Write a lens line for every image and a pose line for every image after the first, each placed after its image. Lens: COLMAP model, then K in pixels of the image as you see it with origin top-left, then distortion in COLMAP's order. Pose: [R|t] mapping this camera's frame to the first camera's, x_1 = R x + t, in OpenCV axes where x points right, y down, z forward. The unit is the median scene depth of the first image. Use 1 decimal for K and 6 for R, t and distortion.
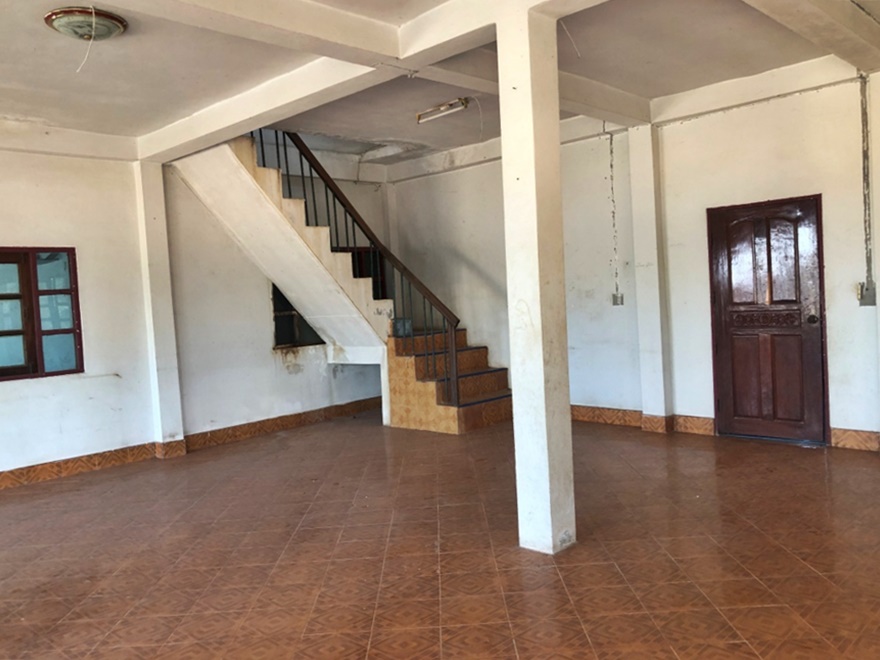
lens RADIAL K [[720.9, 0, 445.4], [0, 720.9, 328.3], [0, 0, 1]] dist [0.009313, -0.004929]
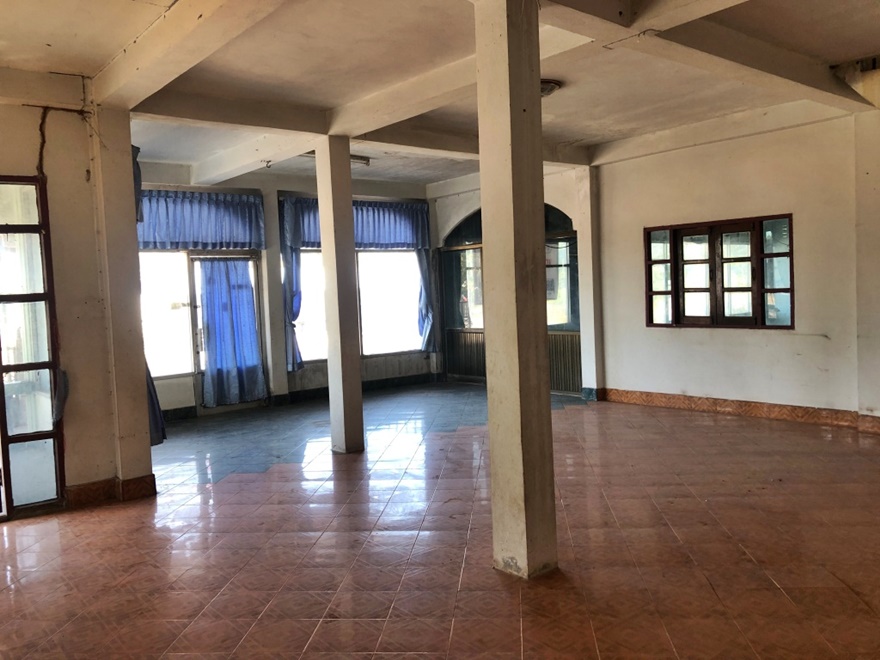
lens RADIAL K [[720.9, 0, 445.4], [0, 720.9, 328.3], [0, 0, 1]] dist [0.009313, -0.004929]
pose [[-0.086371, 0.121510, -0.988825, 0.617786], [-0.001116, 0.992522, 0.122062, -0.072341], [0.996262, 0.011646, -0.085589, 0.580540]]
